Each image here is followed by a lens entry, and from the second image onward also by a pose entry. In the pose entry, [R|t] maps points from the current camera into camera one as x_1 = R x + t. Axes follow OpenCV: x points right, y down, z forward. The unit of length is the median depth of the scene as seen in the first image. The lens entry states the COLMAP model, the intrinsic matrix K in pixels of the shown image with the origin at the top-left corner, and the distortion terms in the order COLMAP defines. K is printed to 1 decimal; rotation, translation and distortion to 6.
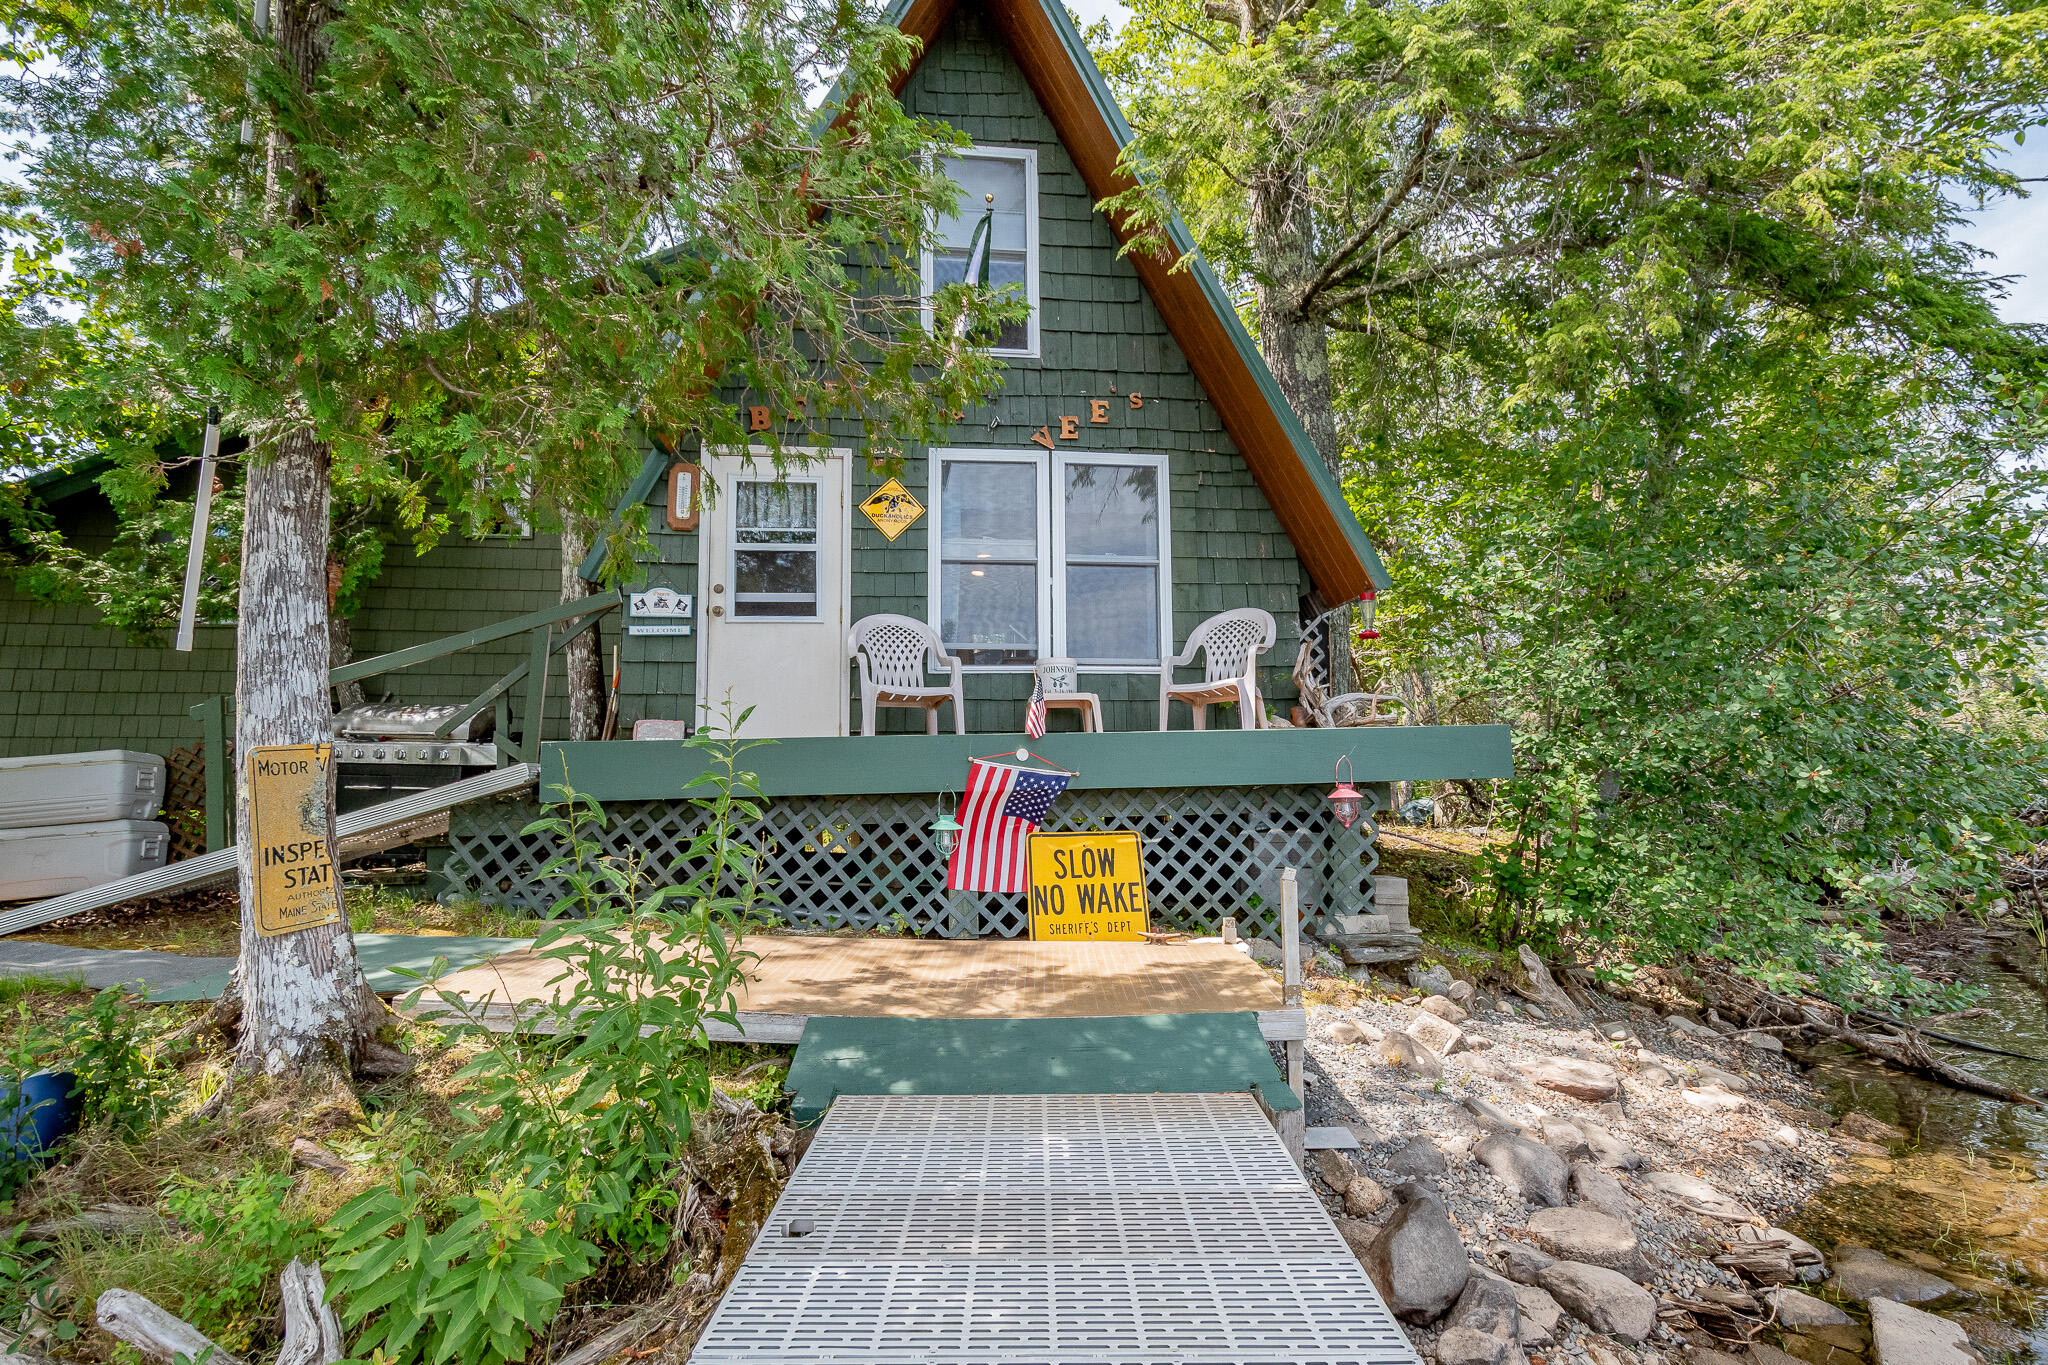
lens RADIAL K [[1025.5, 0, 978.0], [0, 1025.5, 685.2], [0, 0, 1]] dist [0.025809, -0.011120]
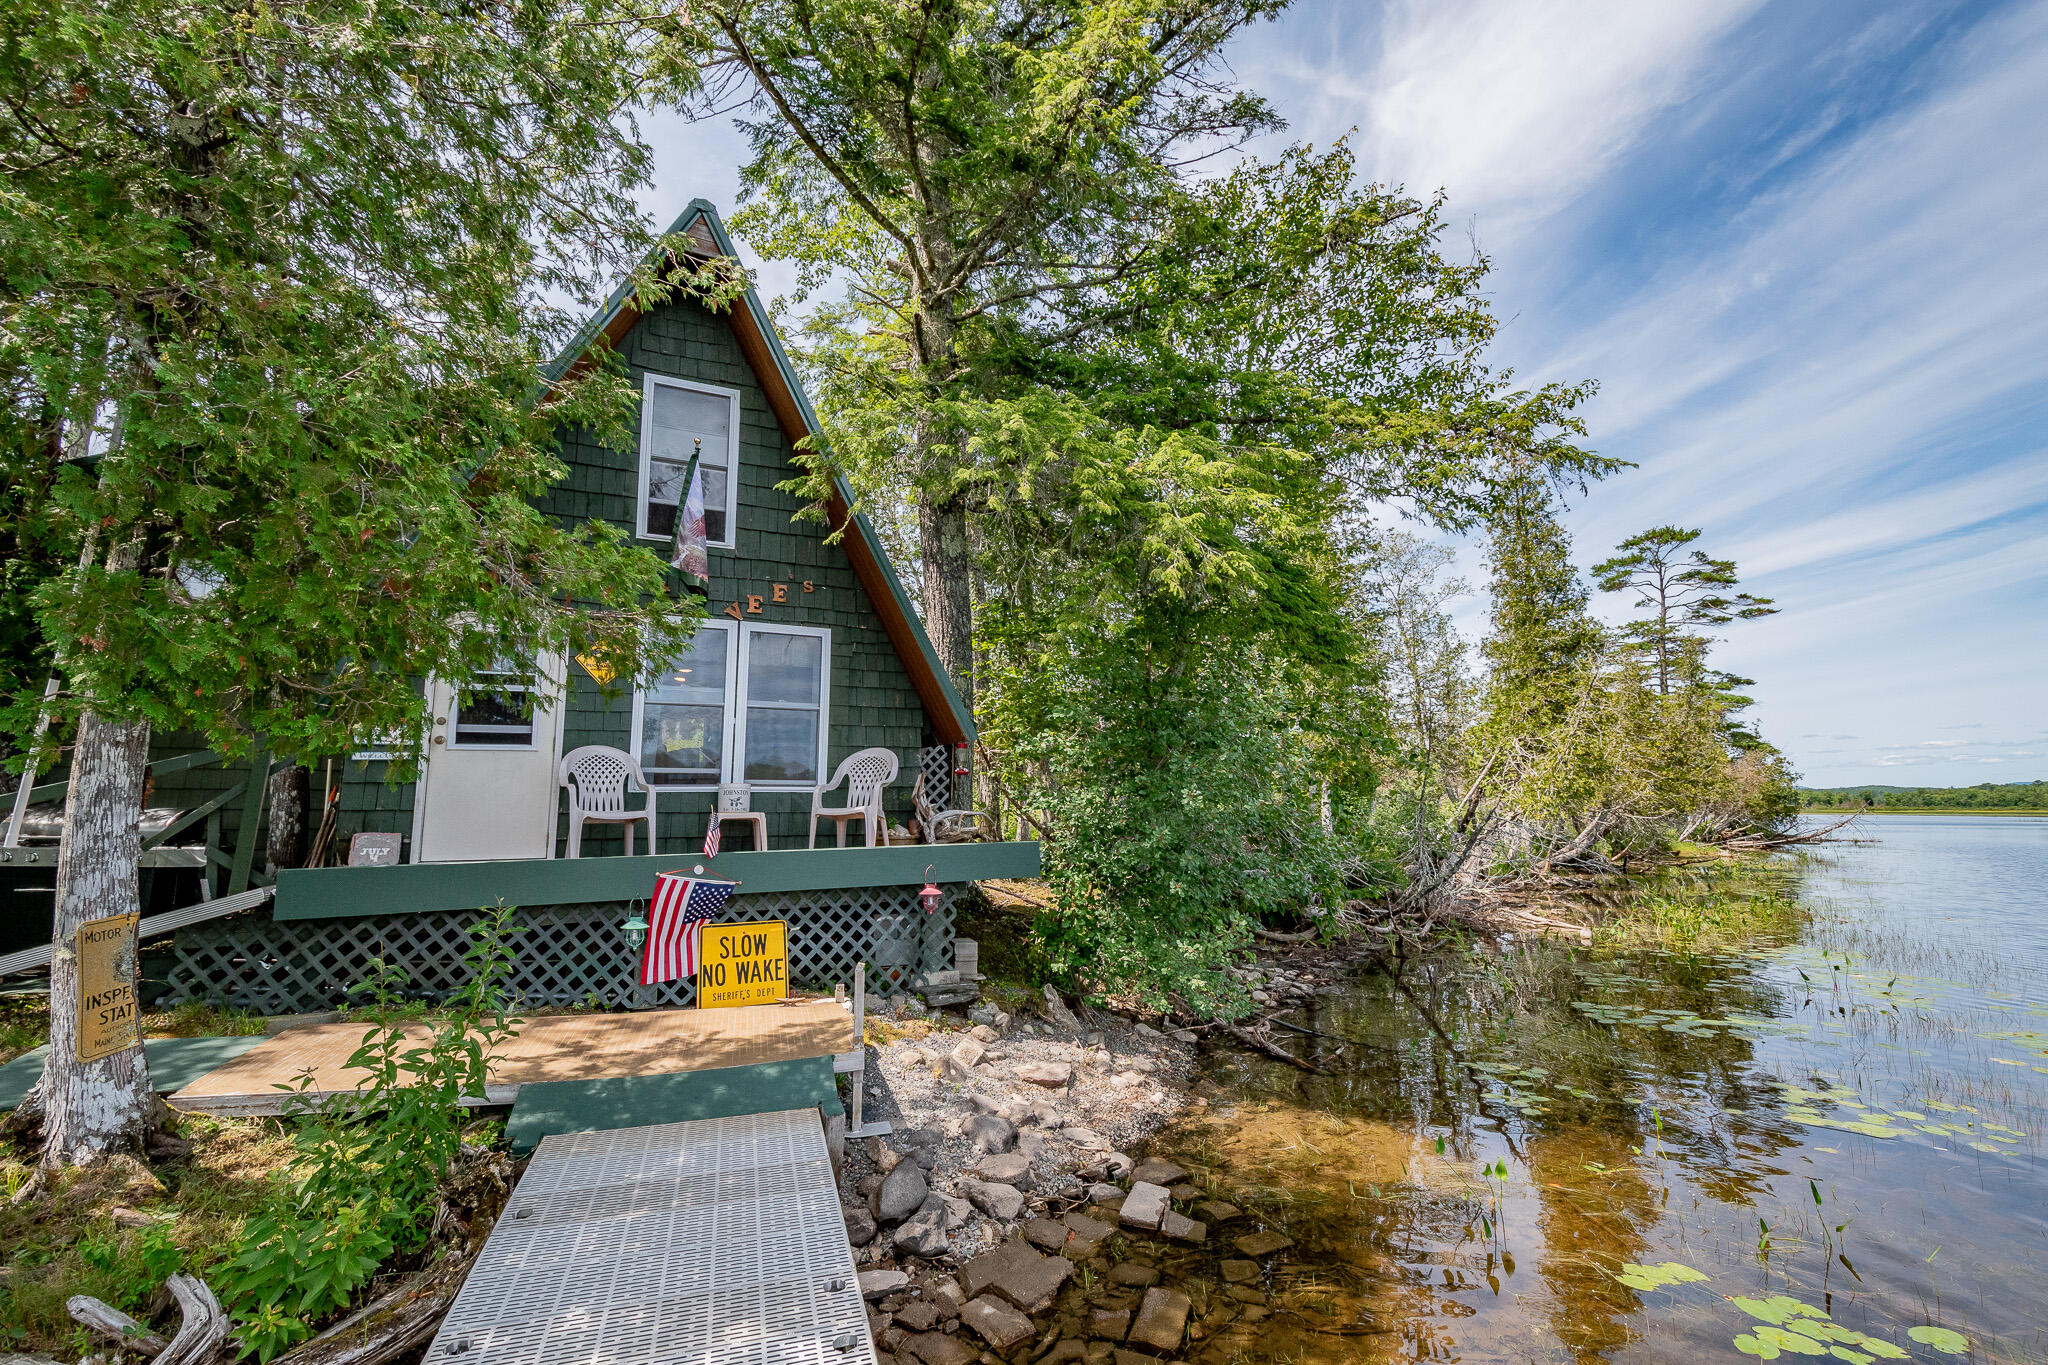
lens RADIAL K [[962.6, 0, 1036.8], [0, 962.6, 690.6], [0, 0, 1]] dist [0.020764, -0.008243]
pose [[0.938983, 0.050569, 0.340226, 0.016363], [-0.041550, 0.998566, -0.033747, -0.144639], [-0.341445, 0.017551, 0.939738, -0.364228]]
